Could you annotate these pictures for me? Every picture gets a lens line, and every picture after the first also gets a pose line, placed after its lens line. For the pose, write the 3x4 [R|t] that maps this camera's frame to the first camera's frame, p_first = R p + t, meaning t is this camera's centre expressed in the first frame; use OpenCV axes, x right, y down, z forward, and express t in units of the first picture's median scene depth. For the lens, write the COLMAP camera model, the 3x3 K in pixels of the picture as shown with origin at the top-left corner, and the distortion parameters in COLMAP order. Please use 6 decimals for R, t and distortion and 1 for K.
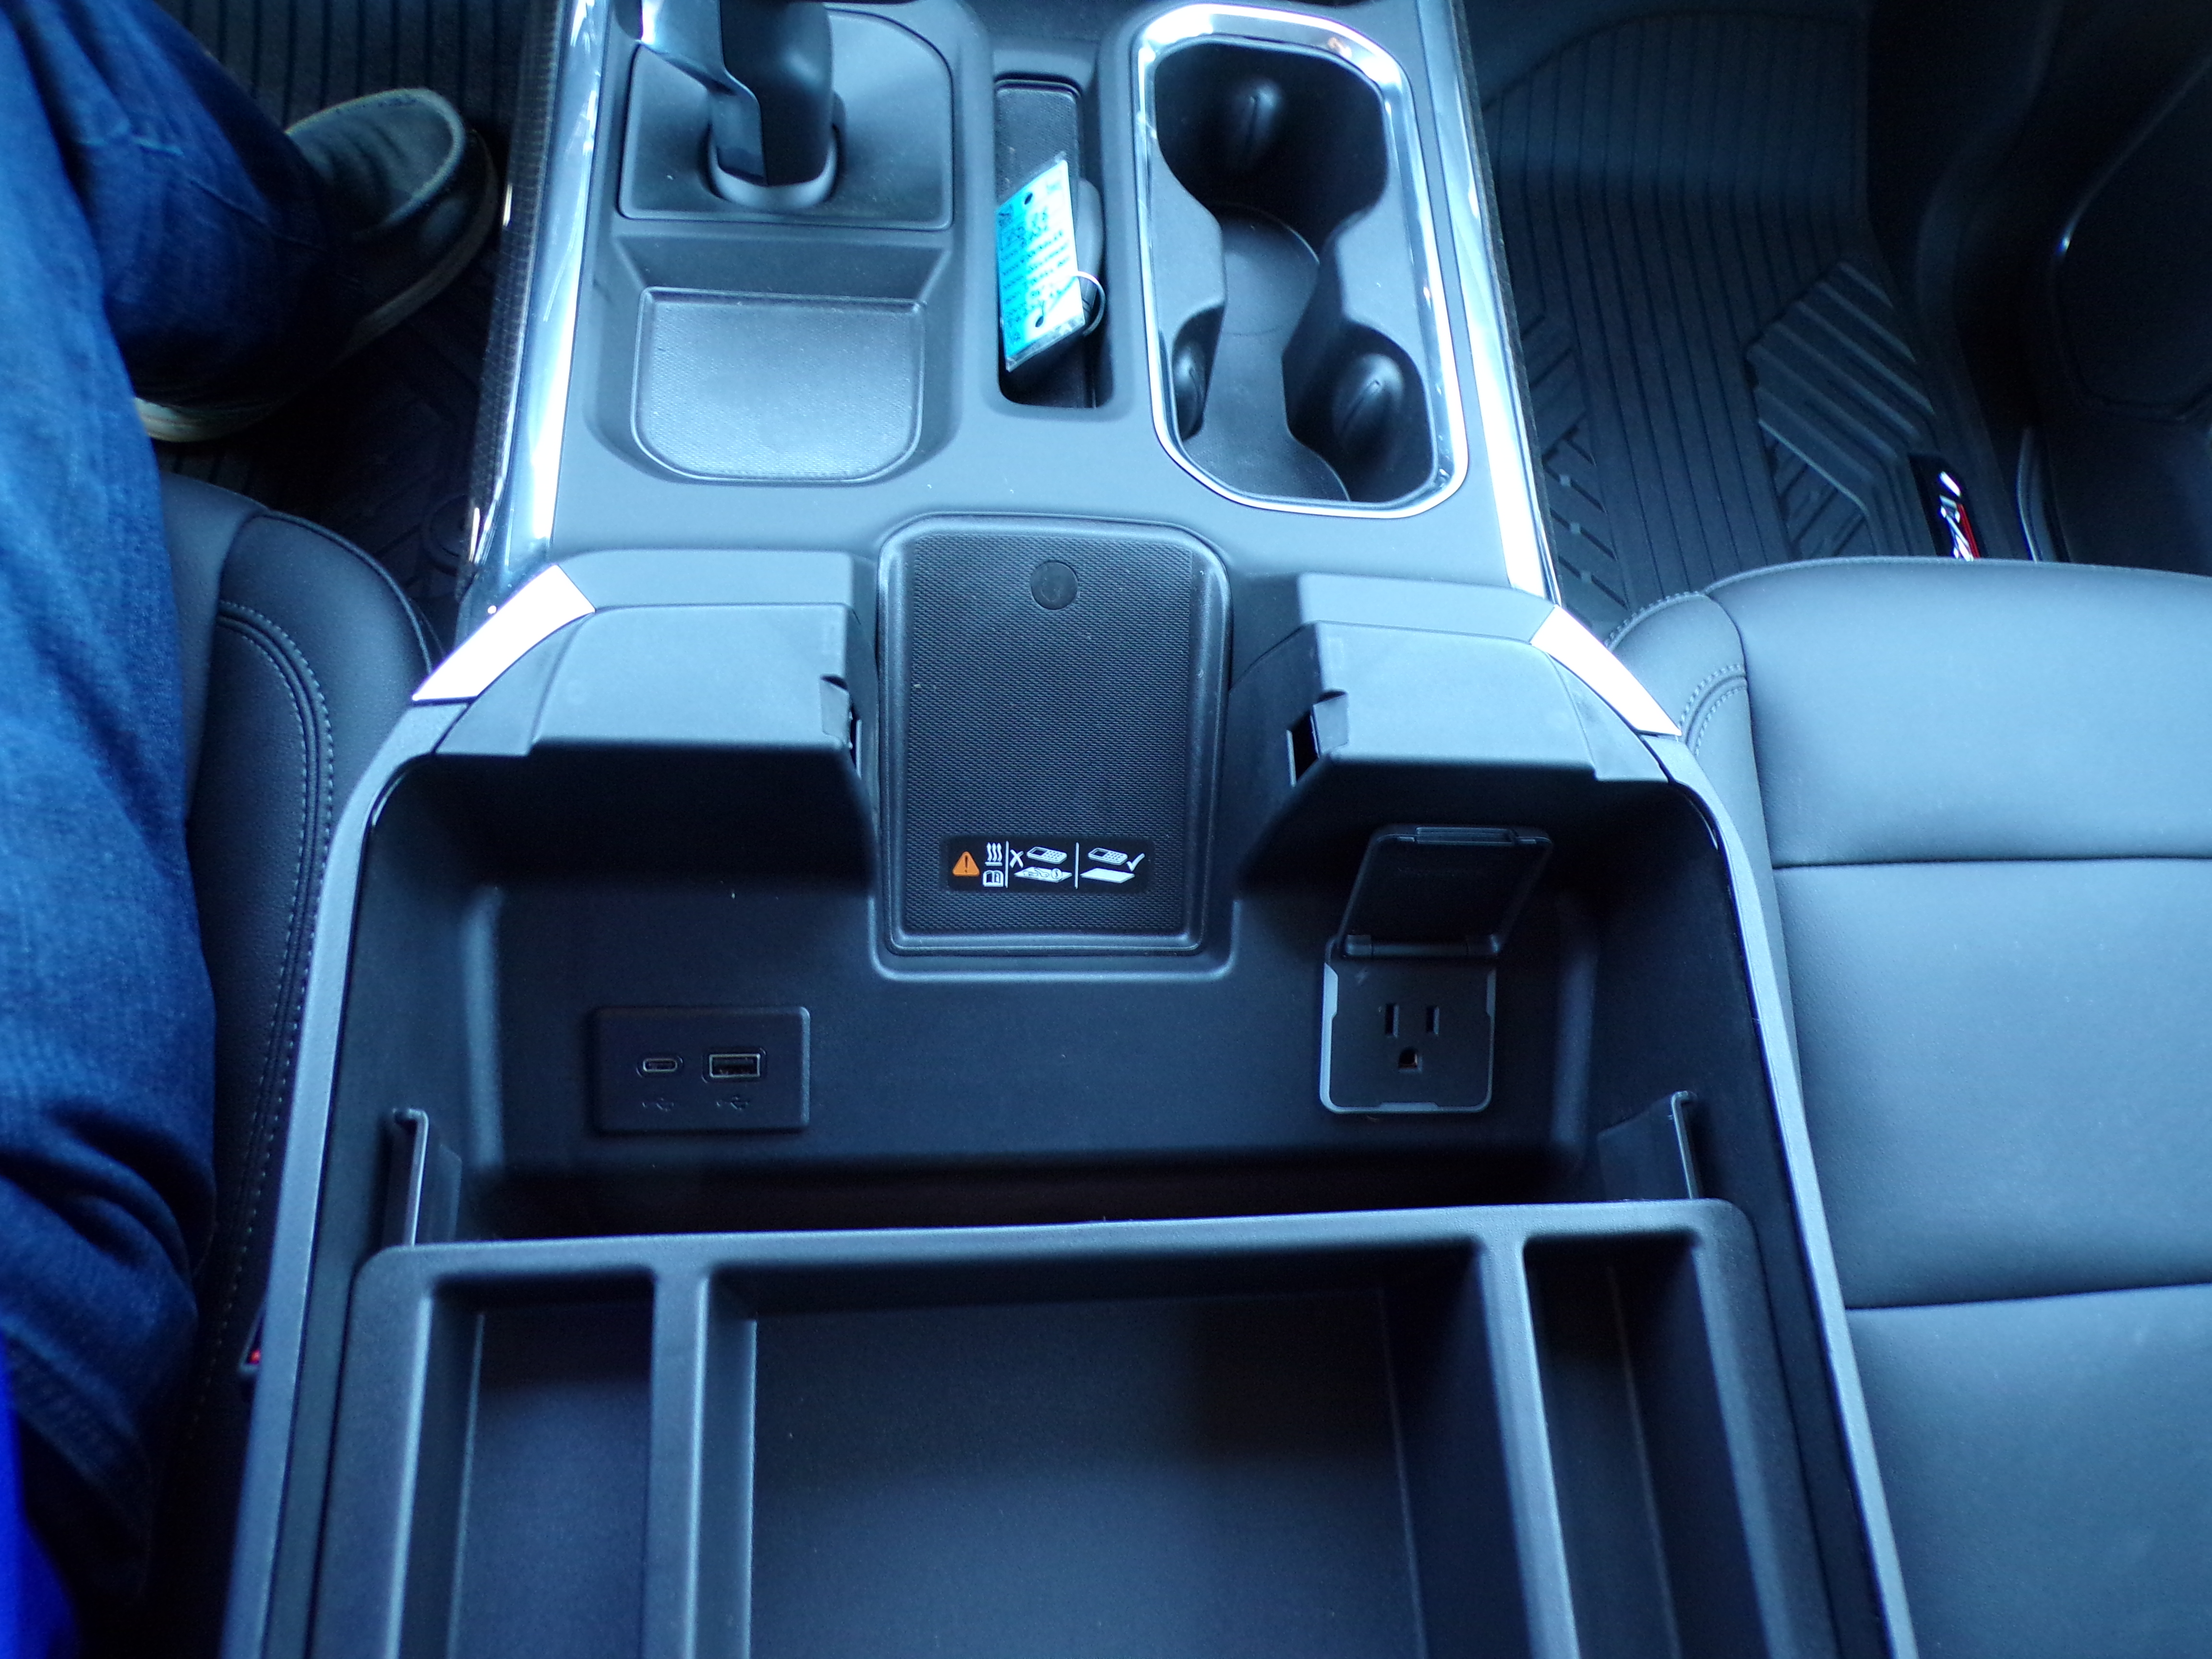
lens RADIAL K [[1522.4, 0, 1106.0], [0, 1522.4, 829.5], [0, 0, 1]] dist [0.011538, 0.007428]
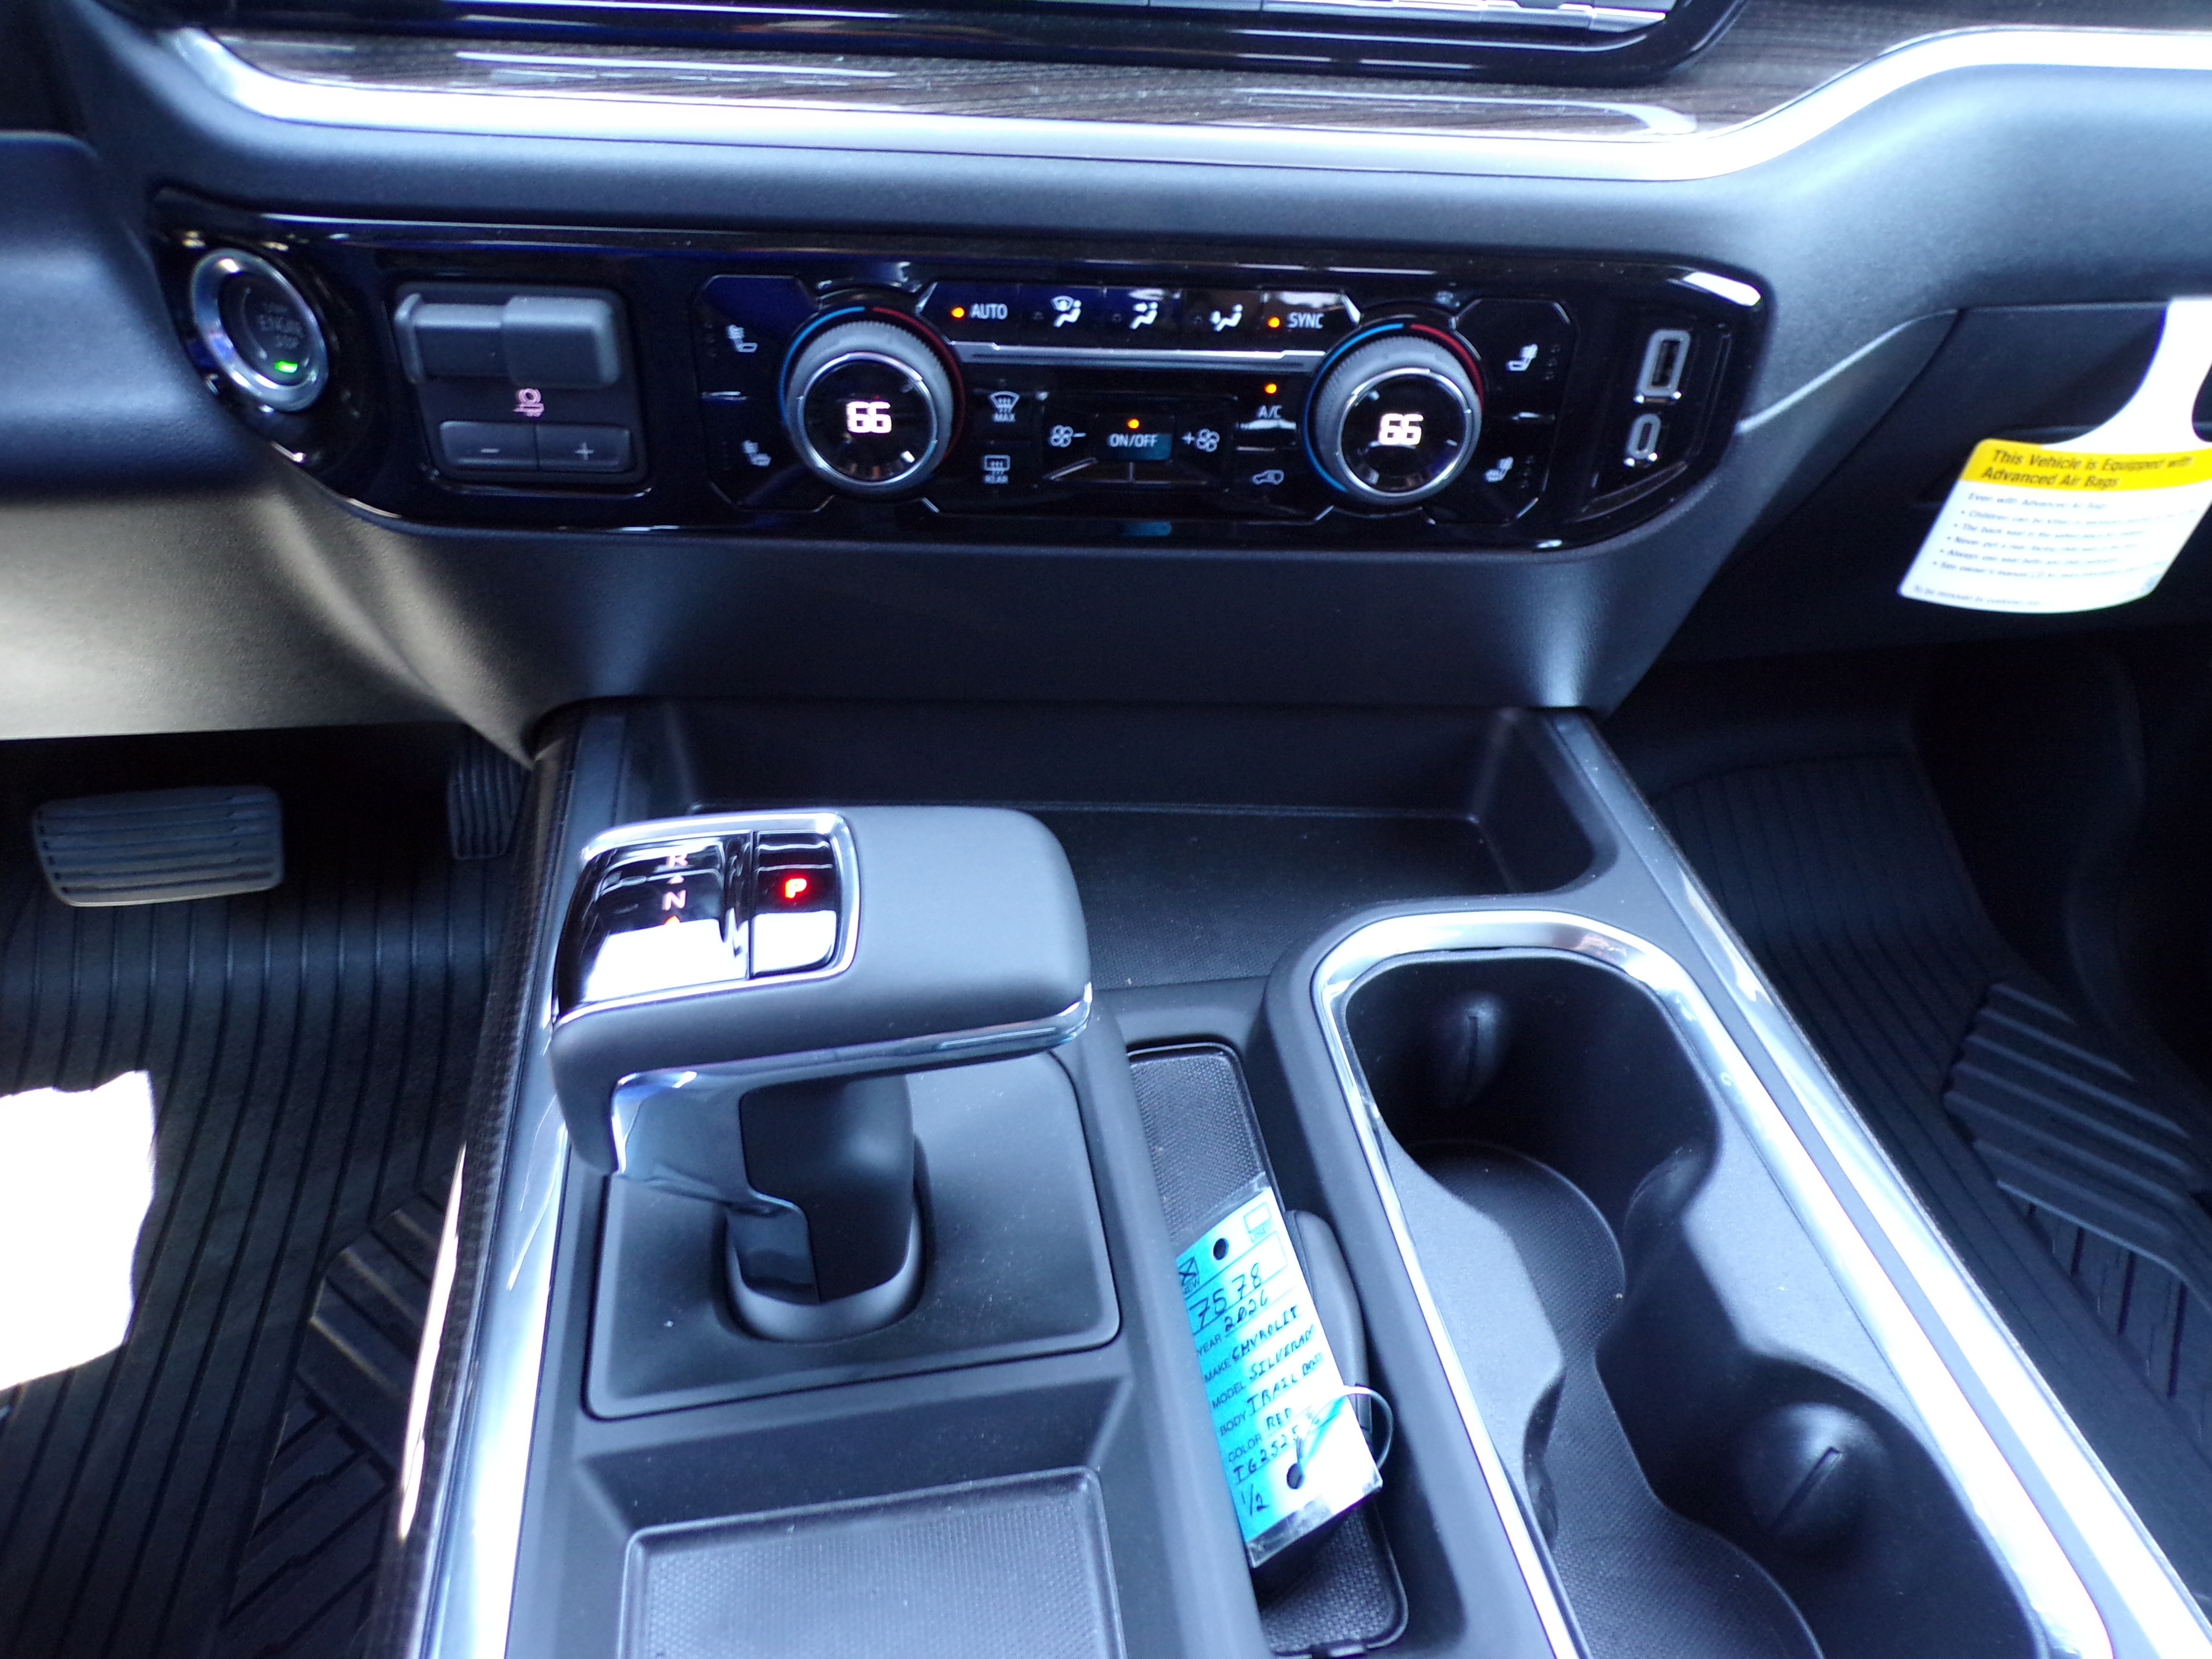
lens RADIAL K [[1522.4, 0, 1106.0], [0, 1522.4, 829.5], [0, 0, 1]] dist [0.011538, 0.007428]
pose [[0.988272, -0.145972, 0.044847, -0.103122], [0.150821, 0.887027, -0.436391, -0.299278], [0.023920, 0.438036, 0.898639, 0.341696]]
